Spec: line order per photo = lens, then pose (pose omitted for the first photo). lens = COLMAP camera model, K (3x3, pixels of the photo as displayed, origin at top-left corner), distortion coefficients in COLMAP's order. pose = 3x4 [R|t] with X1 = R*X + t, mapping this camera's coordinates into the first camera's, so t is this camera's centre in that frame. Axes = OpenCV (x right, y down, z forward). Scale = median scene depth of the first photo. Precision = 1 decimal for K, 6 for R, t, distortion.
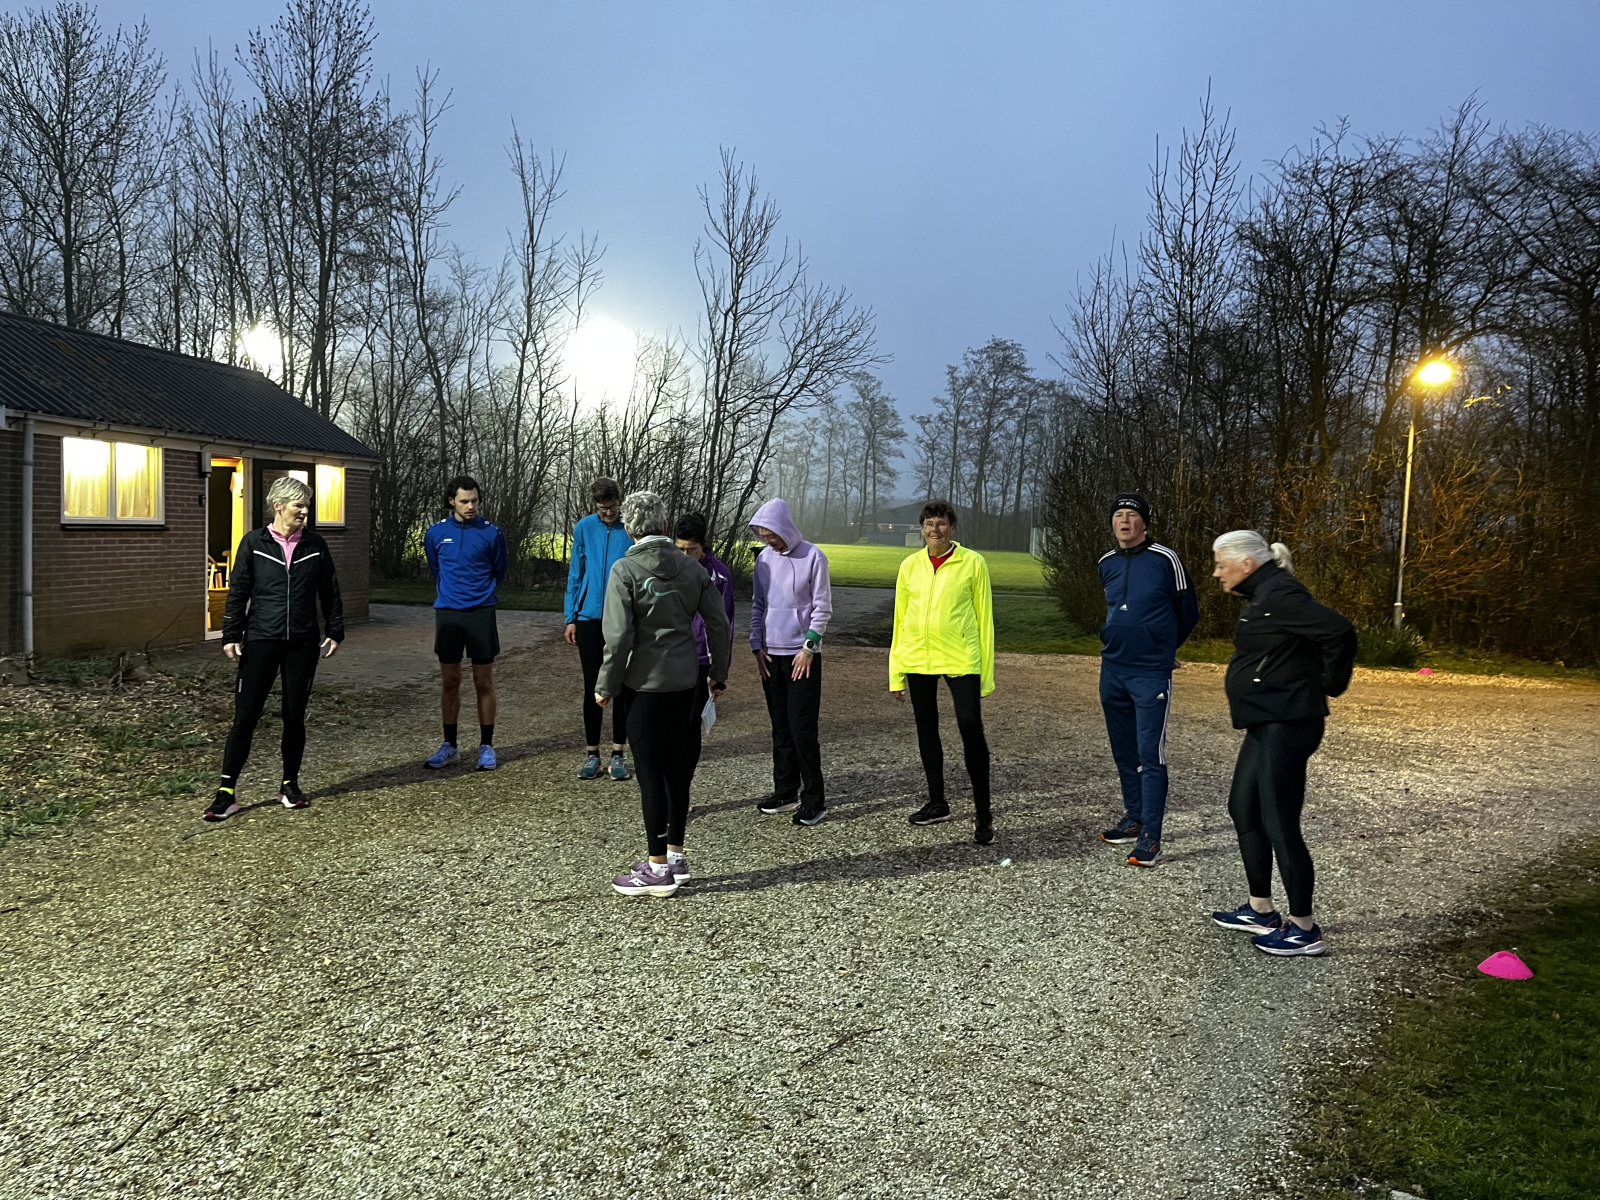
lens RADIAL K [[1204.7, 0, 801.1], [0, 1204.7, 602.0], [0, 0, 1]] dist [0.033619, 0.001952]
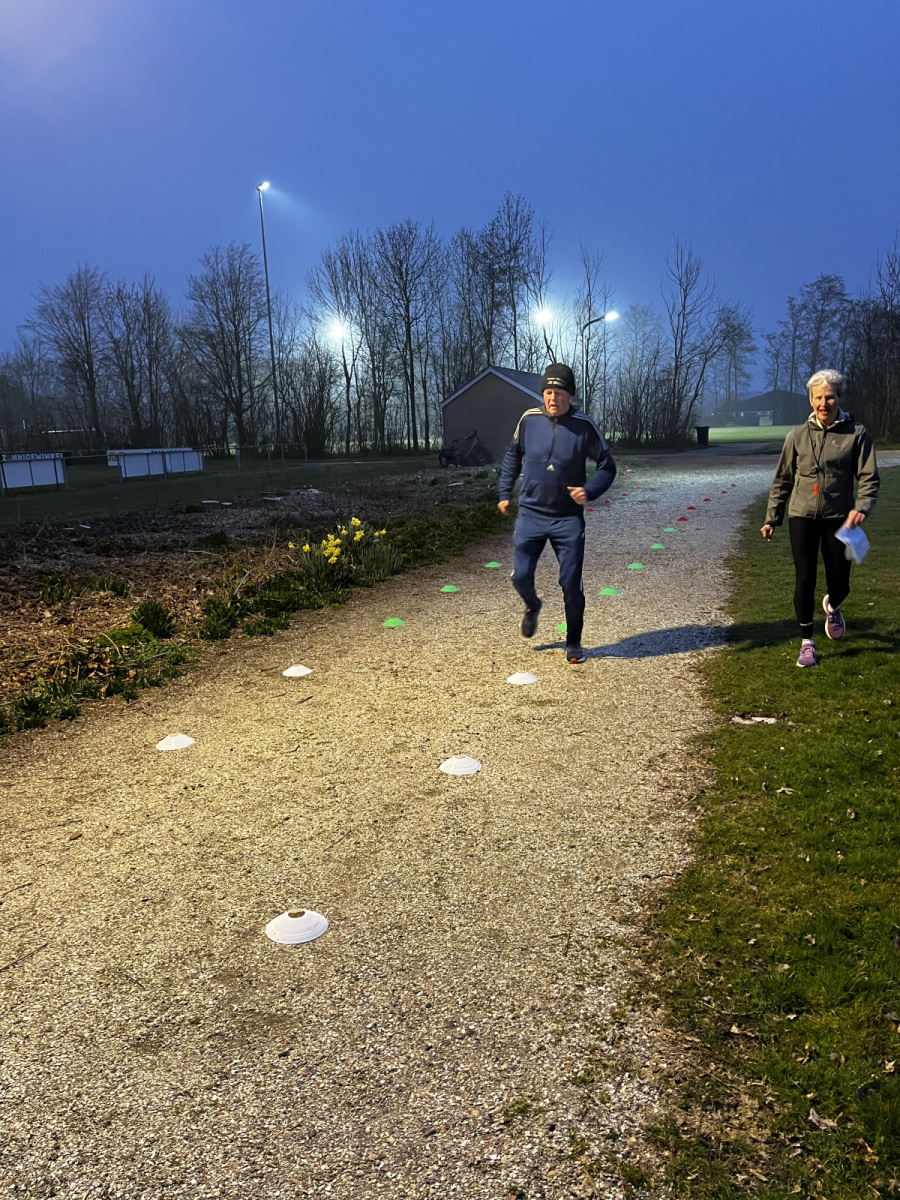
lens RADIAL K [[903.5, 0, 448.0], [0, 903.5, 597.6], [0, 0, 1]] dist [0.033619, 0.001952]
pose [[0.971163, -0.030729, -0.236430, -0.028394], [0.059351, 0.991601, 0.114914, 0.013266], [0.230913, -0.125632, 0.964829, -0.205300]]
